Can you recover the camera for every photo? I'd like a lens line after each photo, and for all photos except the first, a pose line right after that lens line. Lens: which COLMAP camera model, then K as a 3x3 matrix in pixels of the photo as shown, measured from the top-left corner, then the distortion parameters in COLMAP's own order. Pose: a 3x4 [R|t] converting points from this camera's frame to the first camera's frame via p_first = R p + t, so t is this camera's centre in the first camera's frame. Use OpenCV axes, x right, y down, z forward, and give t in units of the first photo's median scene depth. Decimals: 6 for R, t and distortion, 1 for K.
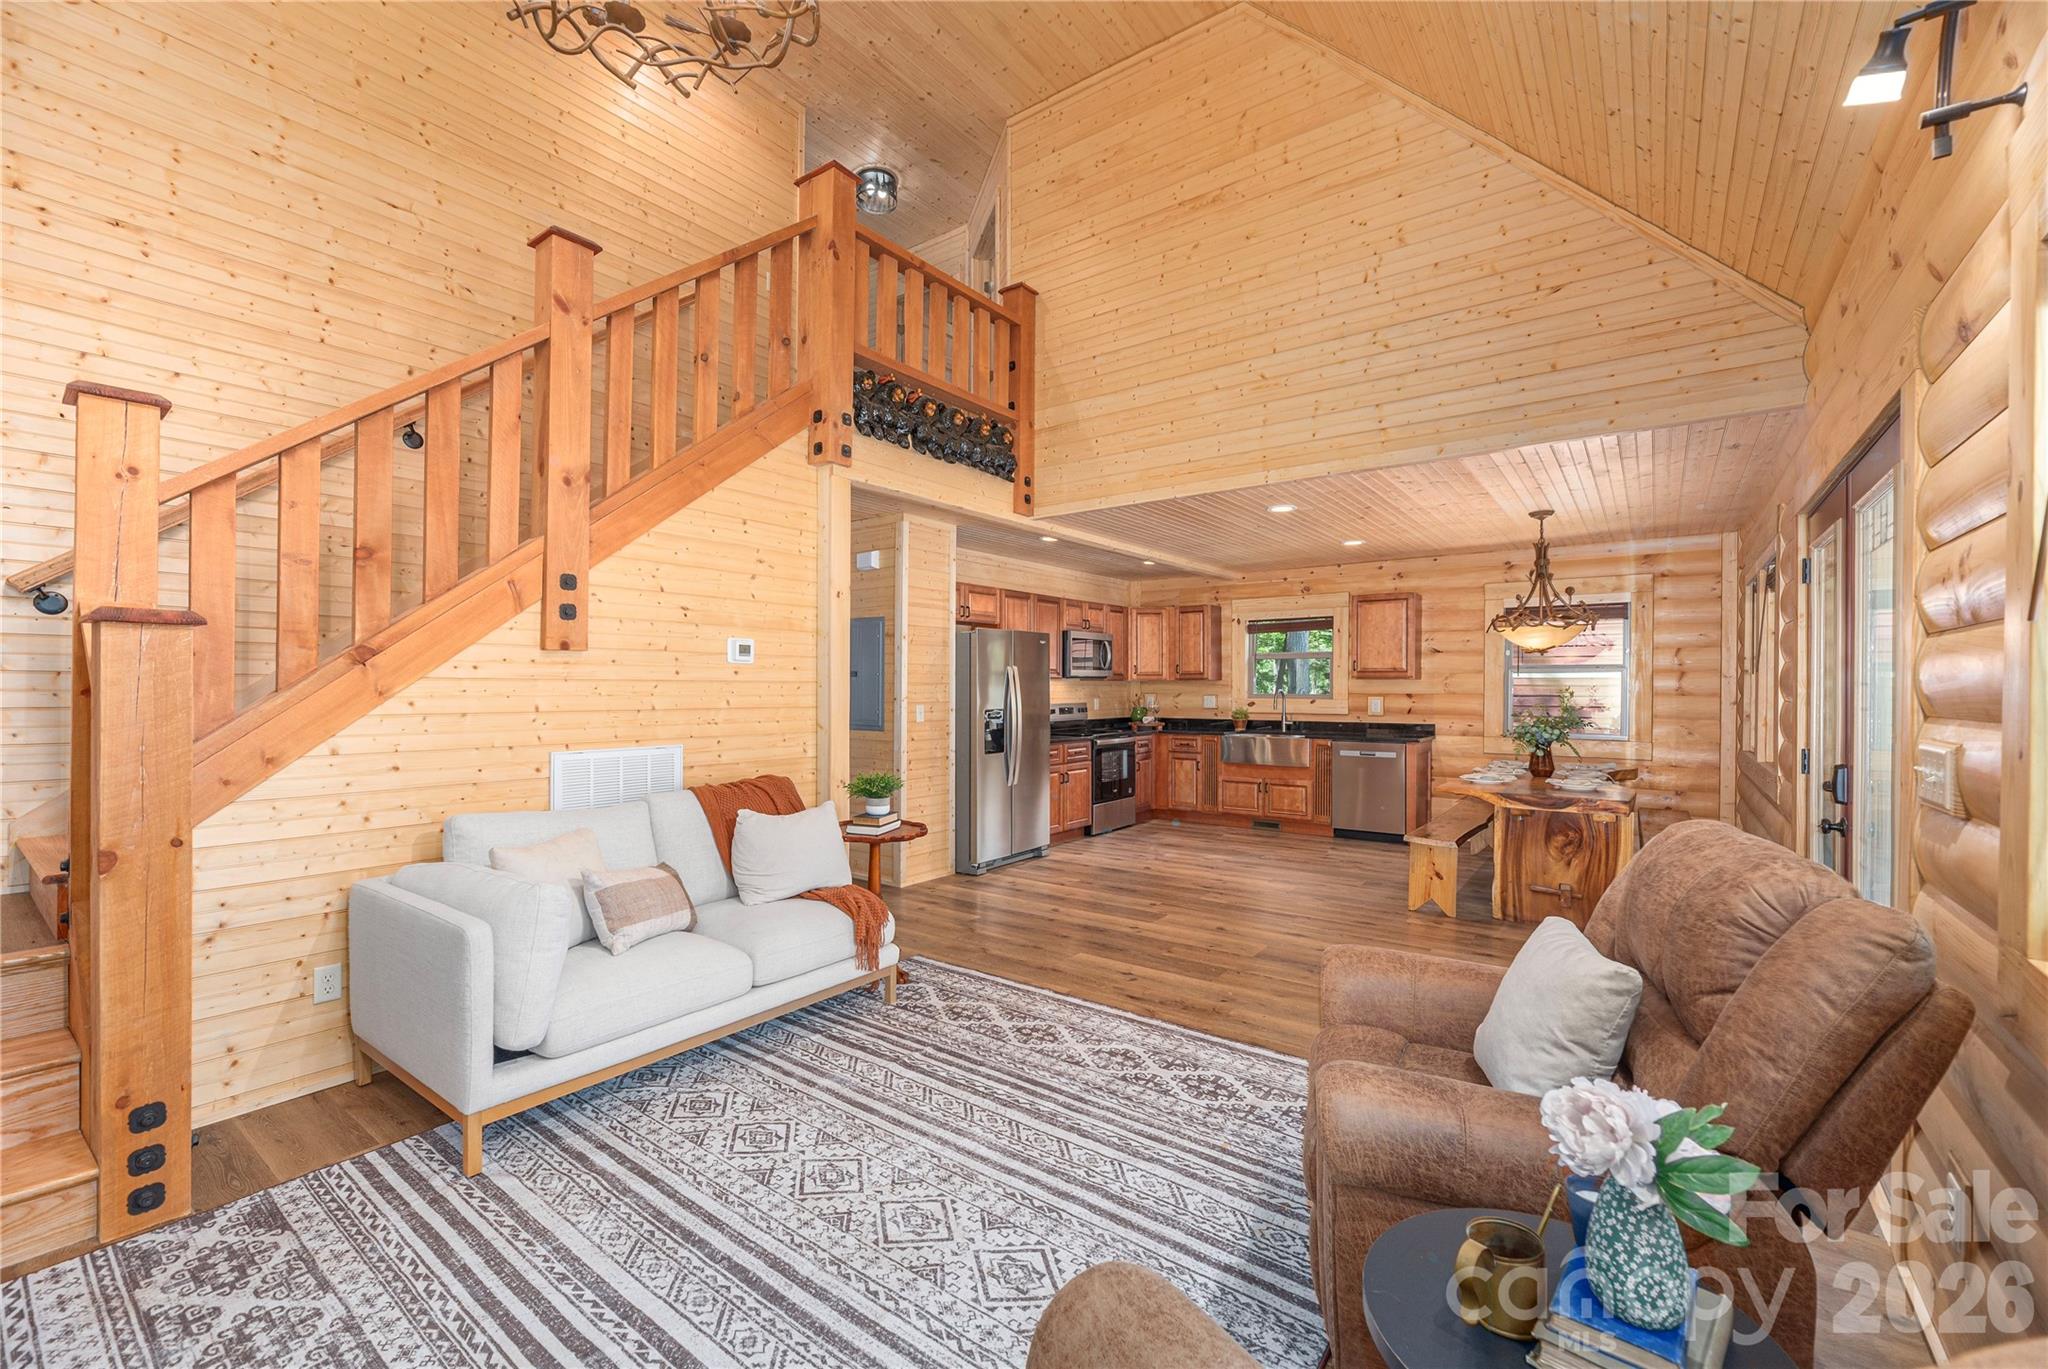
lens RADIAL K [[842.4, 0, 1018.5], [0, 842.4, 682.2], [0, 0, 1]] dist [-0.000992, -0.000048]
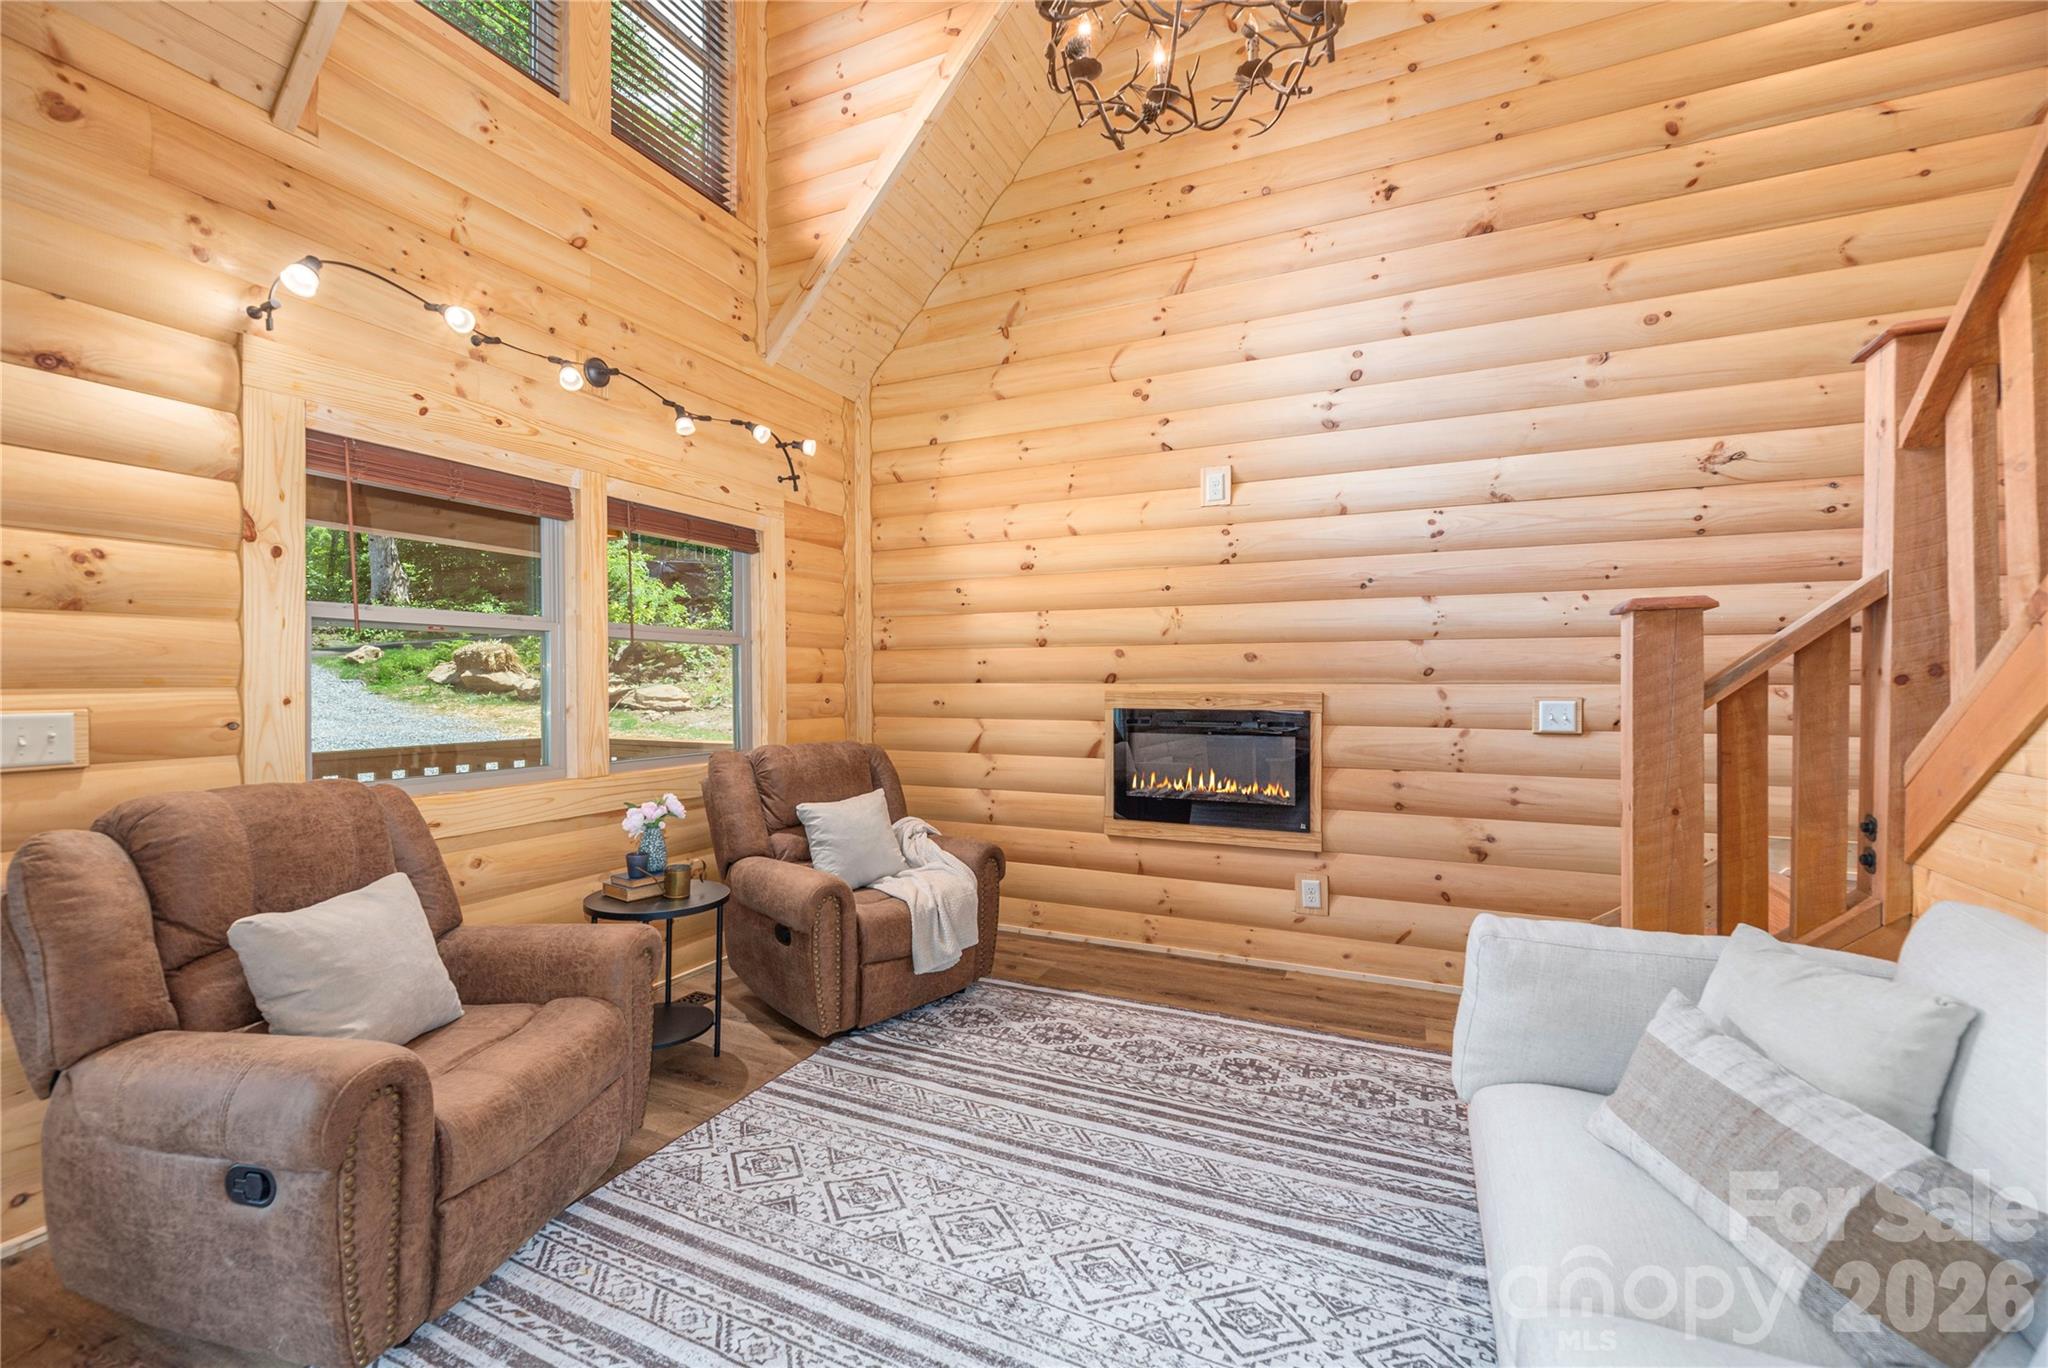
lens RADIAL K [[835.7, 0, 1021.2], [0, 835.7, 685.2], [0, 0, 1]] dist [-0.002205, 0.000015]
pose [[-0.978580, -0.001441, -0.205860, 0.014501], [-0.001767, 0.999997, 0.001395, 0.021159], [0.205858, 0.001729, -0.978580, 1.412650]]
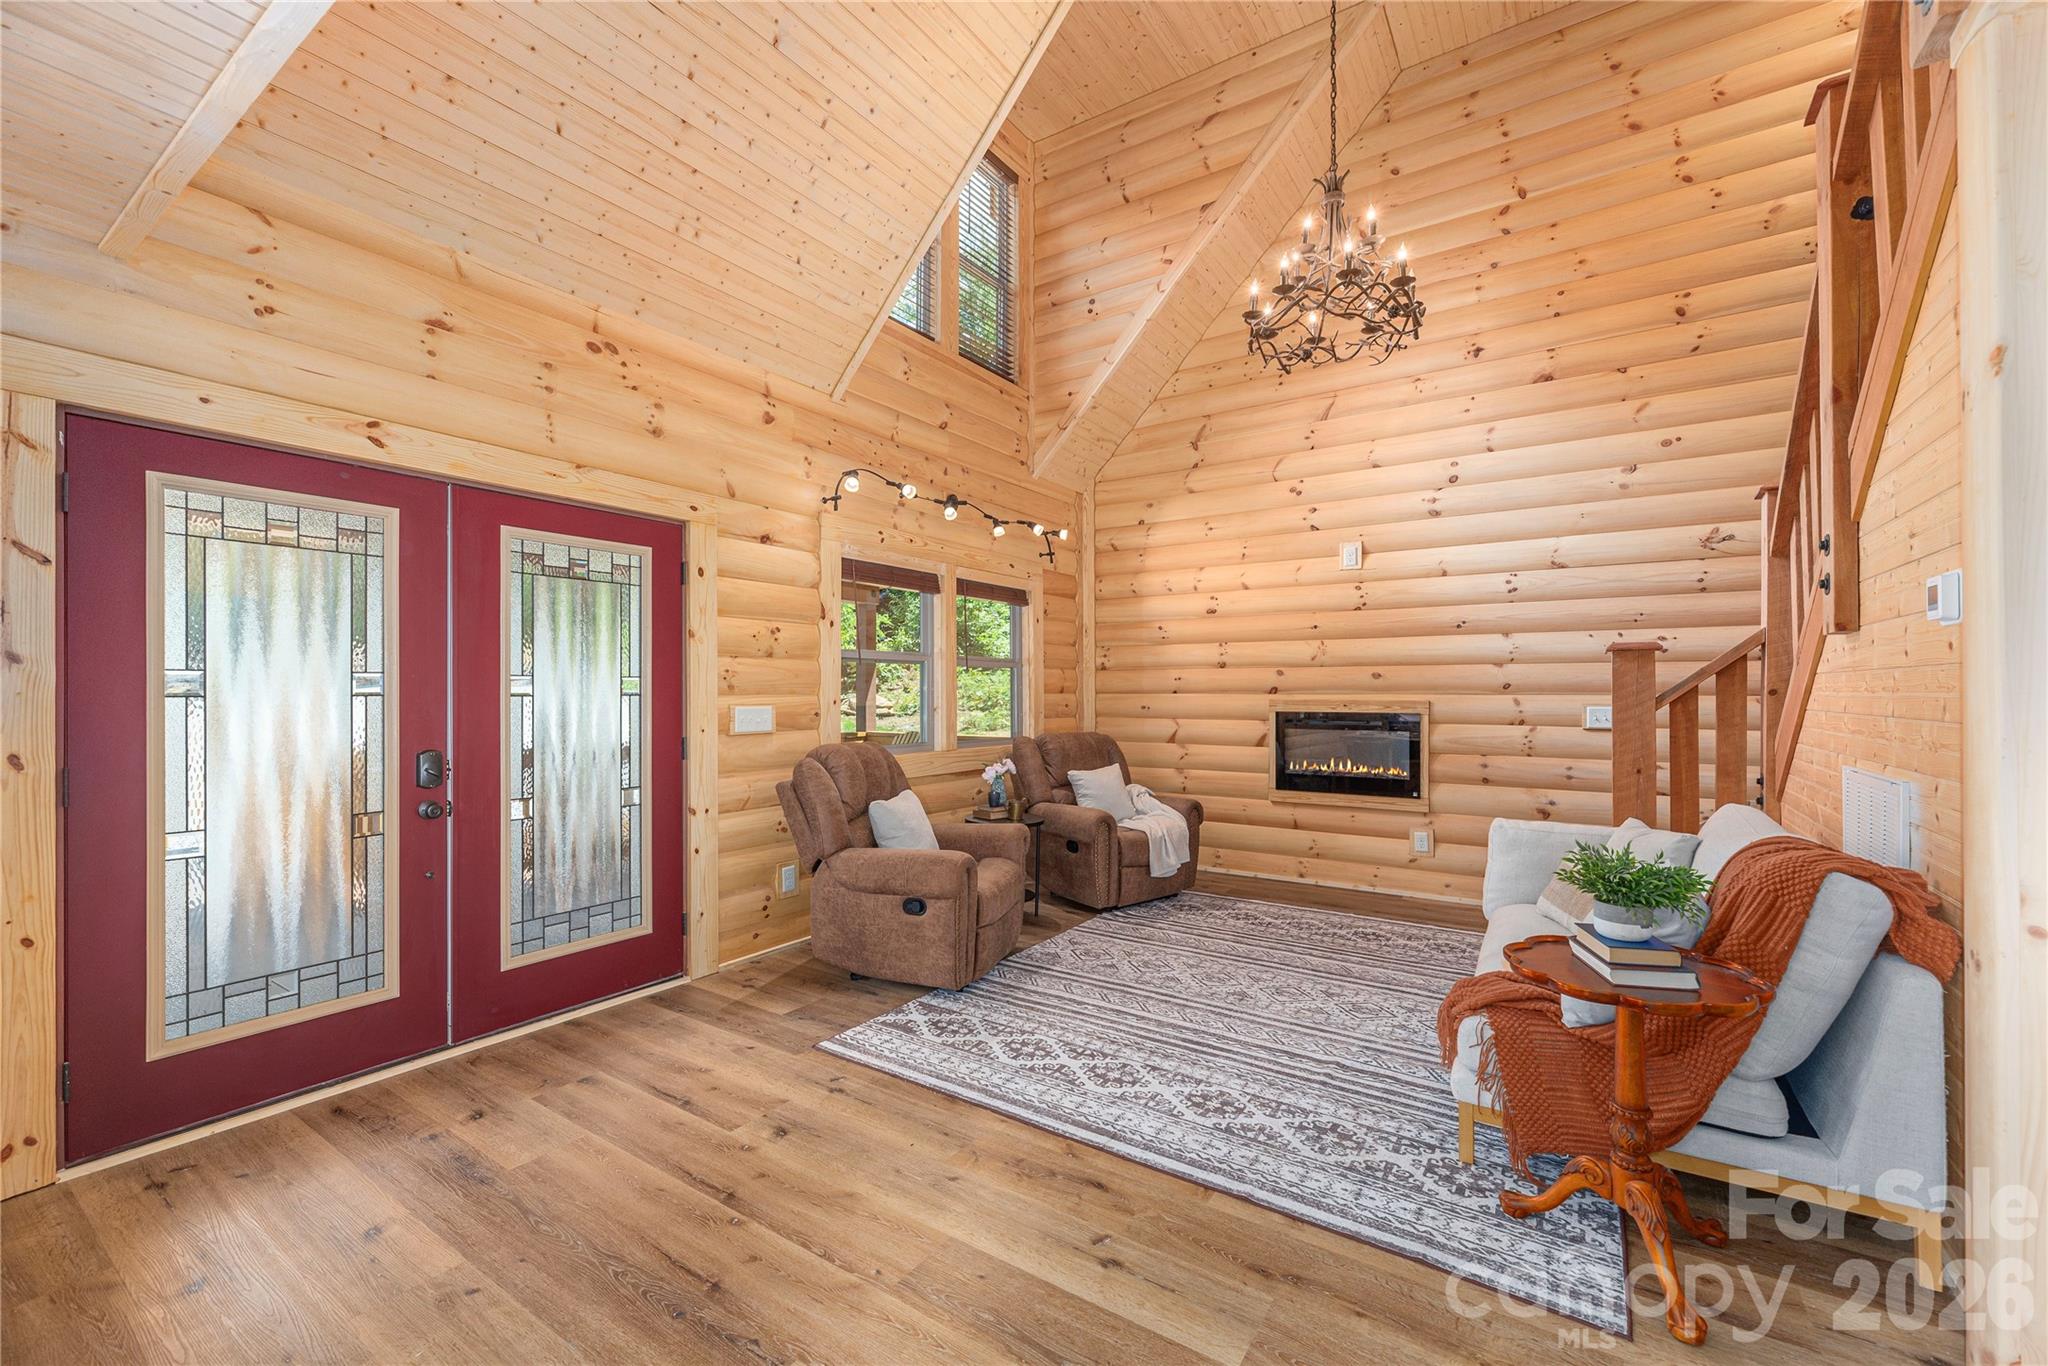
lens RADIAL K [[833.2, 0, 1019.4], [0, 833.2, 688.1], [0, 0, 1]] dist [0.001083, 0.000122]
pose [[-0.998778, -0.004412, -0.049224, 0.284091], [-0.004022, 0.999960, -0.008025, 0.024254], [0.049258, -0.007817, -0.998756, 2.031332]]
